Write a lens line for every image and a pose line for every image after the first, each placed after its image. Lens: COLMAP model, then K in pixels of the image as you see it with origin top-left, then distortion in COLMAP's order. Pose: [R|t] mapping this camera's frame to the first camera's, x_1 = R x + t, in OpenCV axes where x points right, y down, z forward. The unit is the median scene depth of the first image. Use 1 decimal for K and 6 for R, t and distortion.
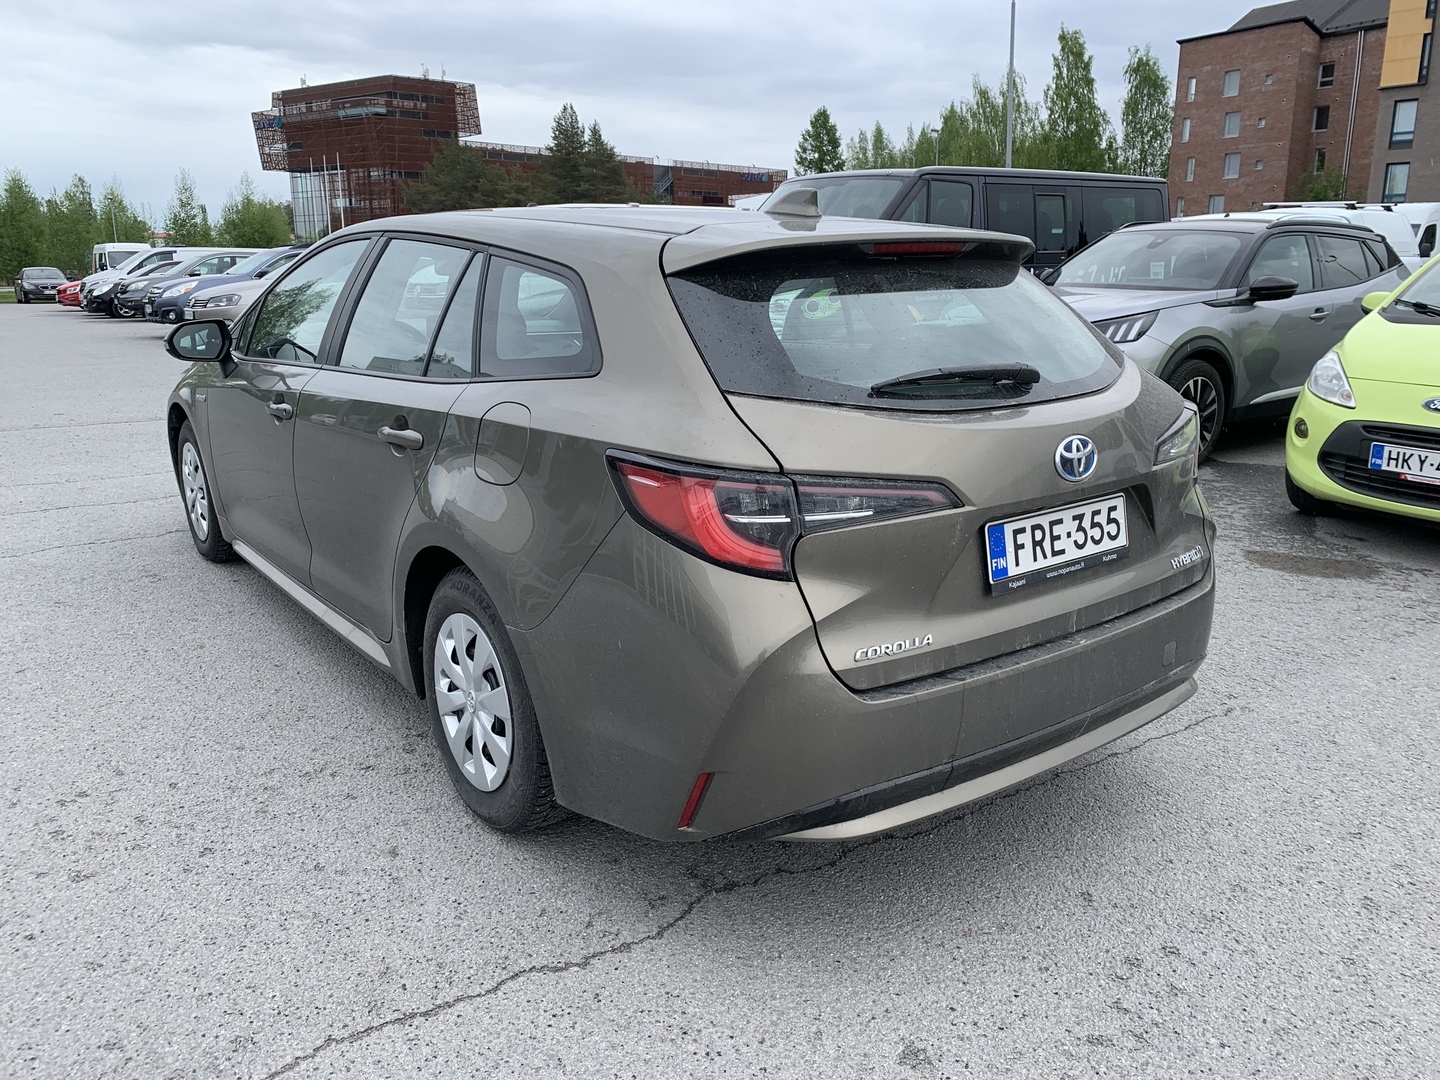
lens RADIAL K [[1090.4, 0, 727.3], [0, 1090.4, 552.0], [0, 0, 1]] dist [0.005615, -0.005467]
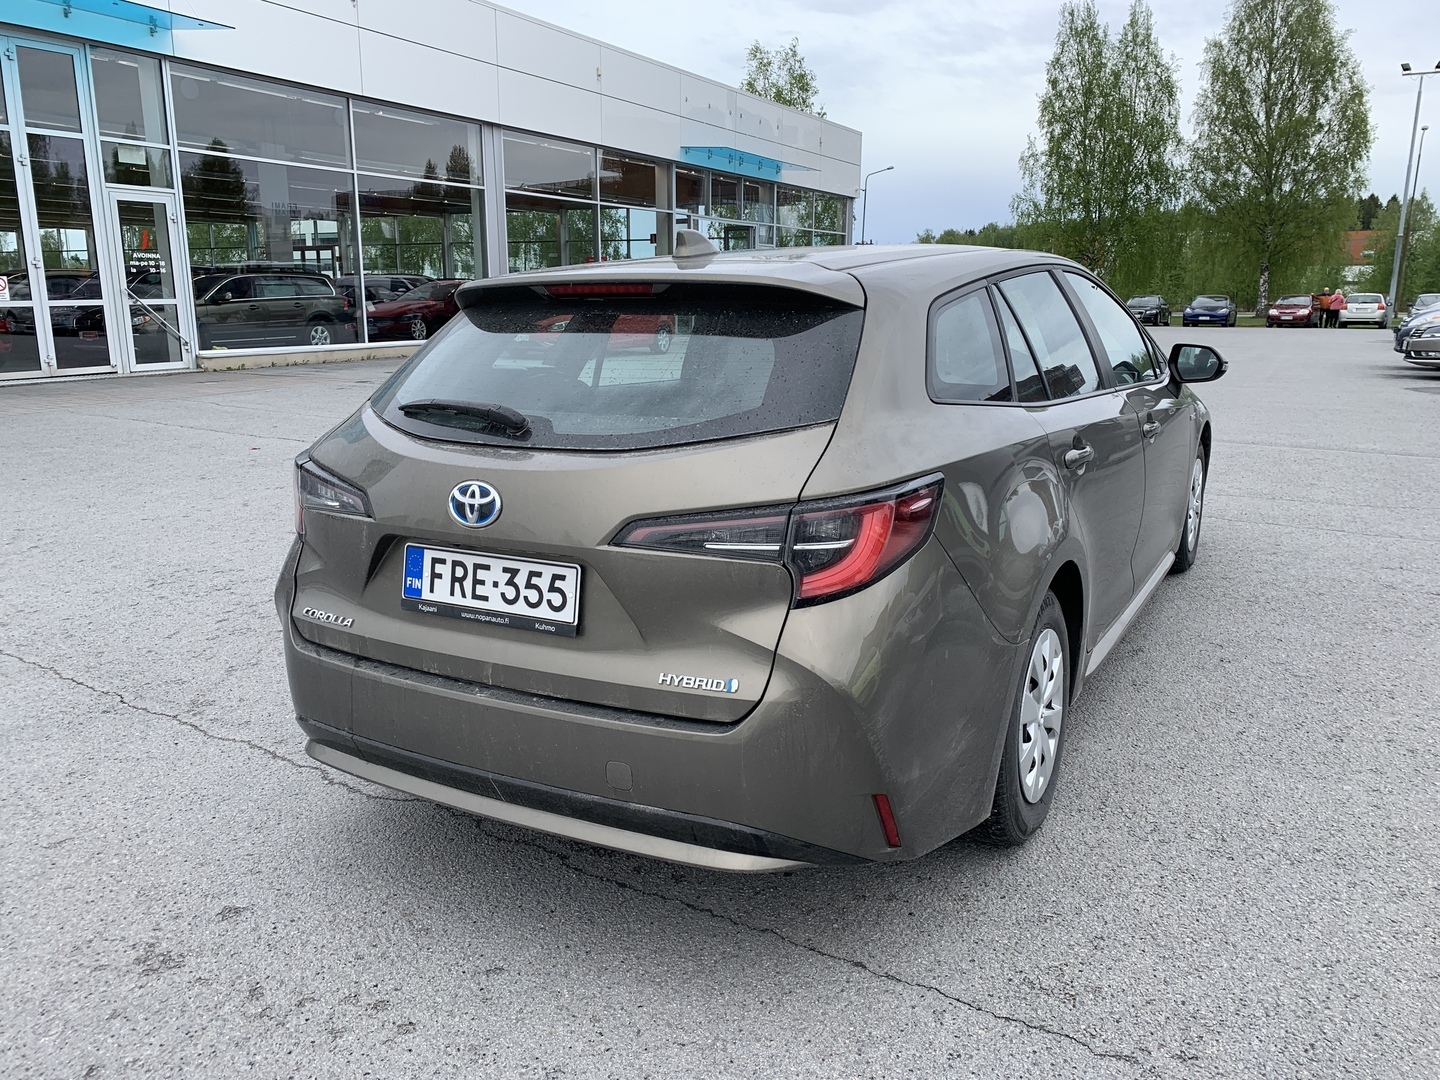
lens RADIAL K [[1076.2, 0, 733.4], [0, 1076.2, 561.8], [0, 0, 1]] dist [0.003814, 0.001226]
pose [[0.433794, 0.223762, -0.872785, 1.252475], [-0.233215, 0.963545, 0.131117, -0.212943], [0.870307, 0.146669, 0.470164, 0.738006]]
